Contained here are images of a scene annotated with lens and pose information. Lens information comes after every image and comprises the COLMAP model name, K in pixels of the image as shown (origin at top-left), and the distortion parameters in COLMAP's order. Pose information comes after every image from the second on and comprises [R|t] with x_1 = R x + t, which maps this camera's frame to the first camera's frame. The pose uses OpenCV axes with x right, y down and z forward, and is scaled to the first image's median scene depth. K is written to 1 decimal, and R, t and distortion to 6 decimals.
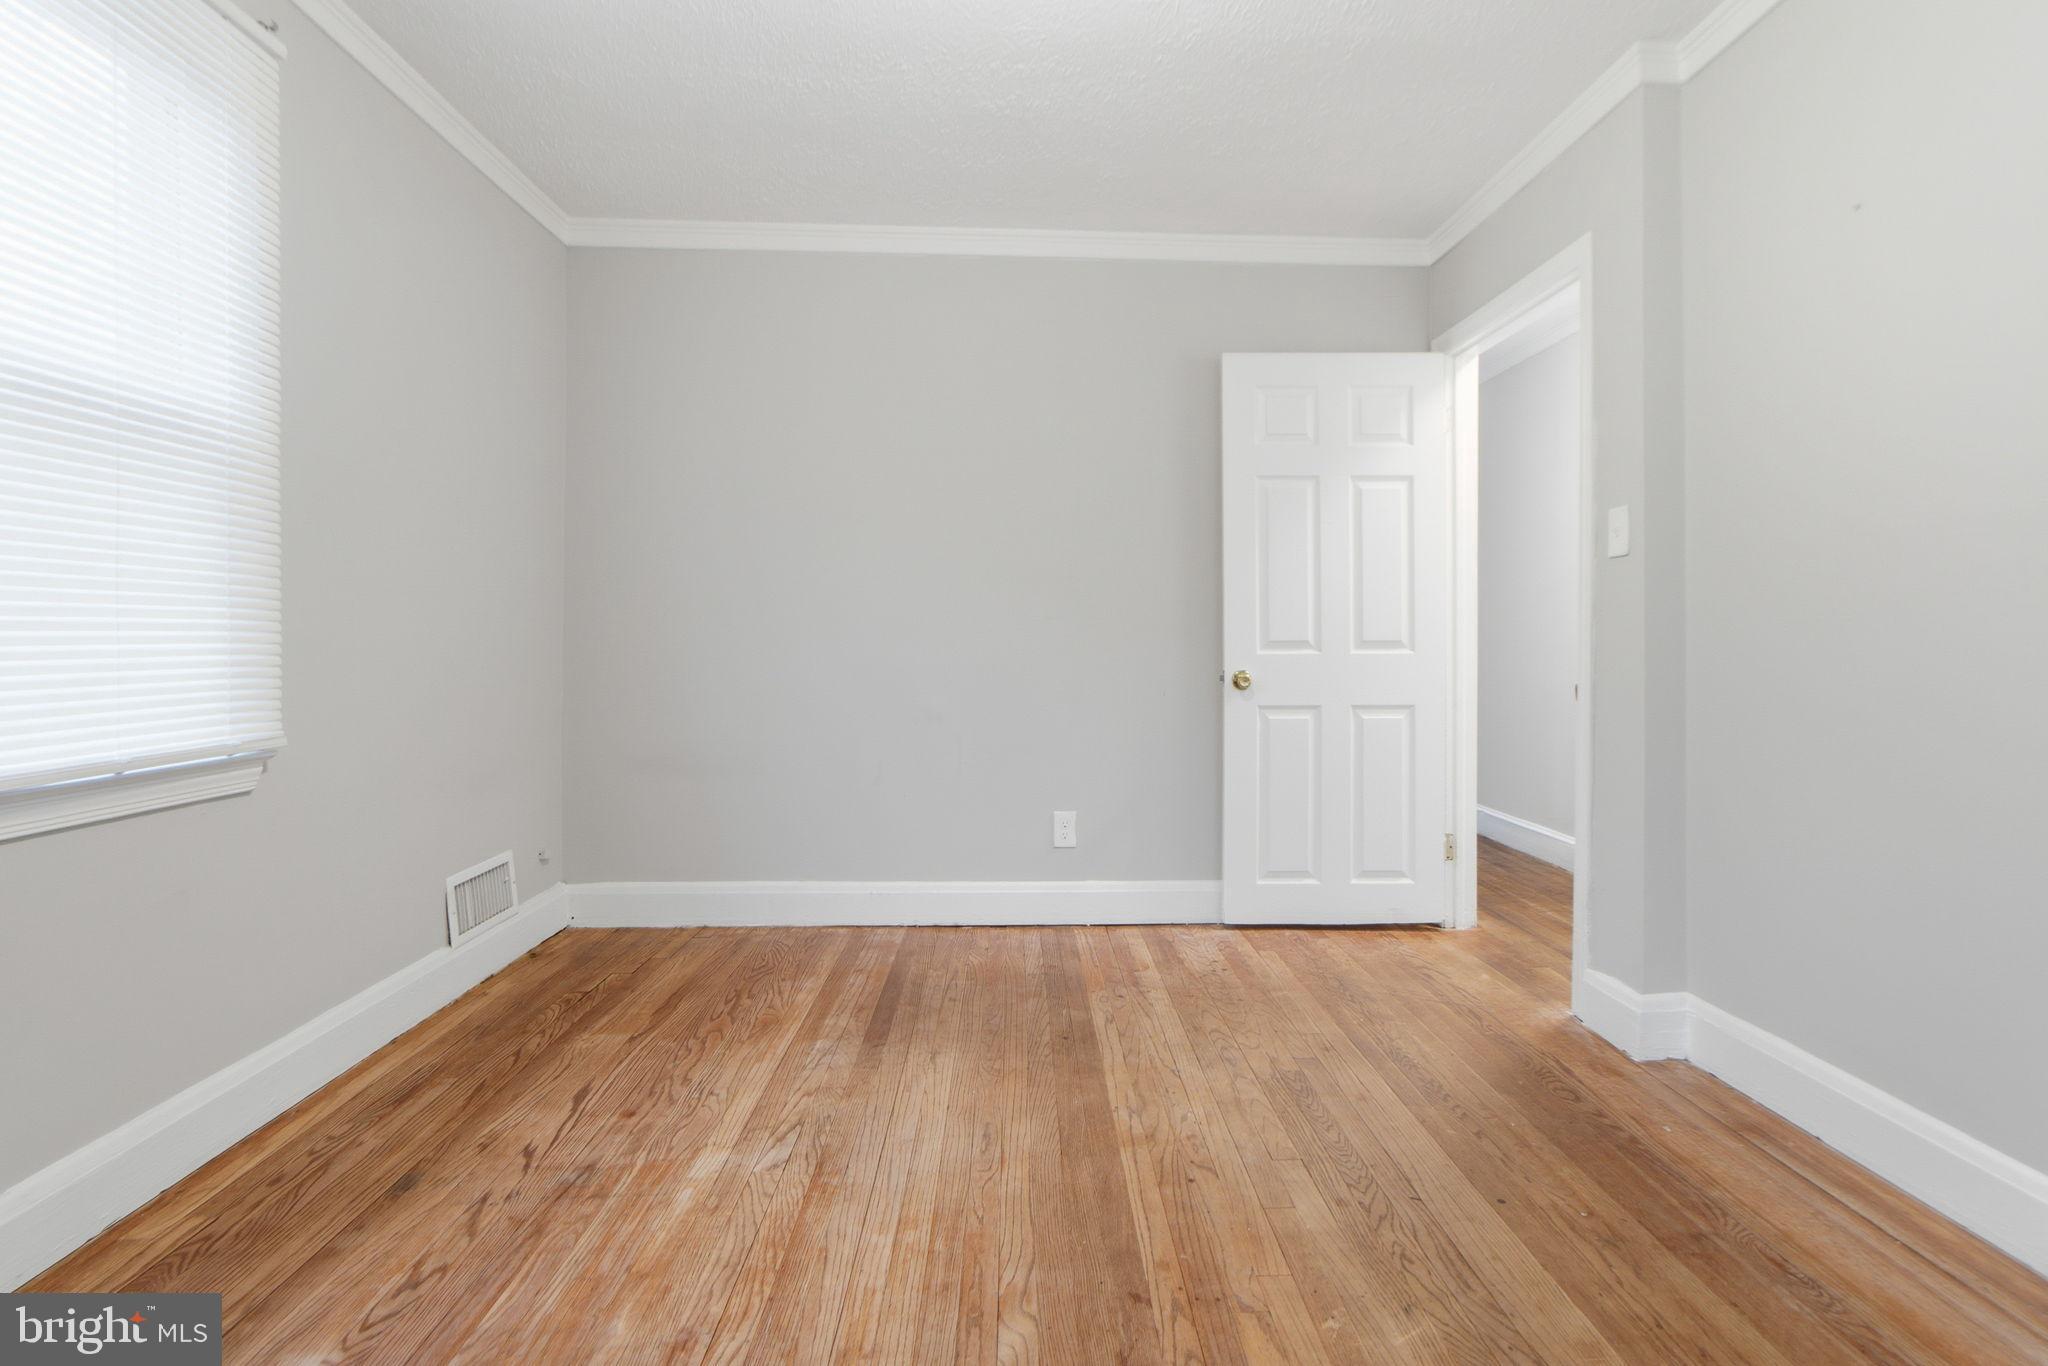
lens RADIAL K [[970.5, 0, 1038.3], [0, 970.5, 644.7], [0, 0, 1]] dist [-0.000047, 0.000918]
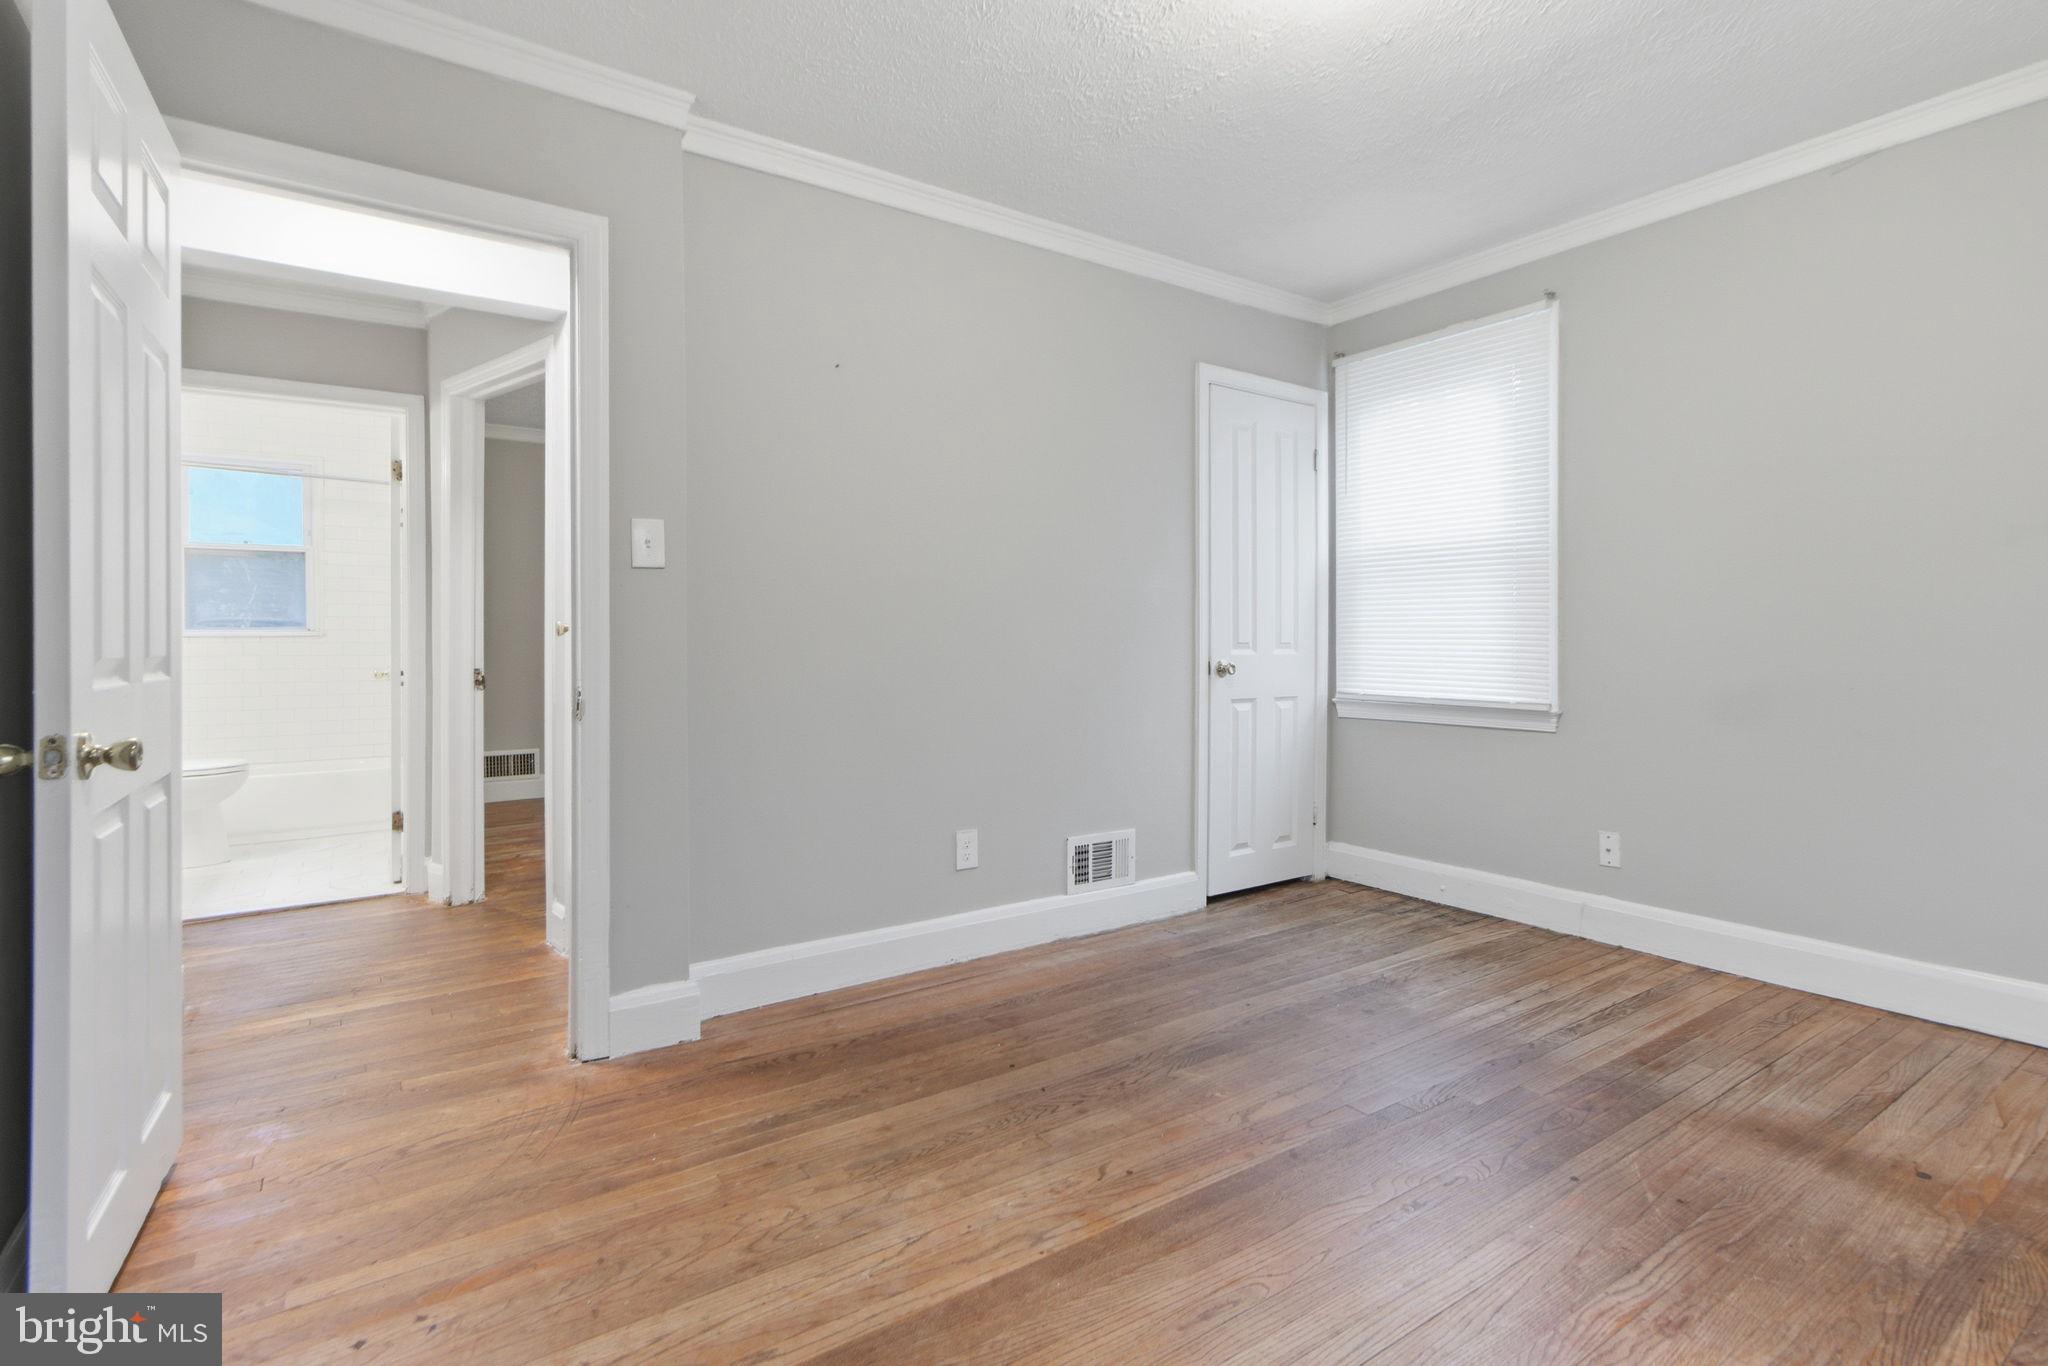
lens RADIAL K [[970.5, 0, 1038.3], [0, 970.5, 644.7], [0, 0, 1]] dist [-0.000047, 0.000918]
pose [[-0.545271, 0.001313, 0.838259, -0.686157], [0.005235, 0.999985, 0.001839, -0.027854], [-0.838244, 0.005391, -0.545269, 1.677497]]
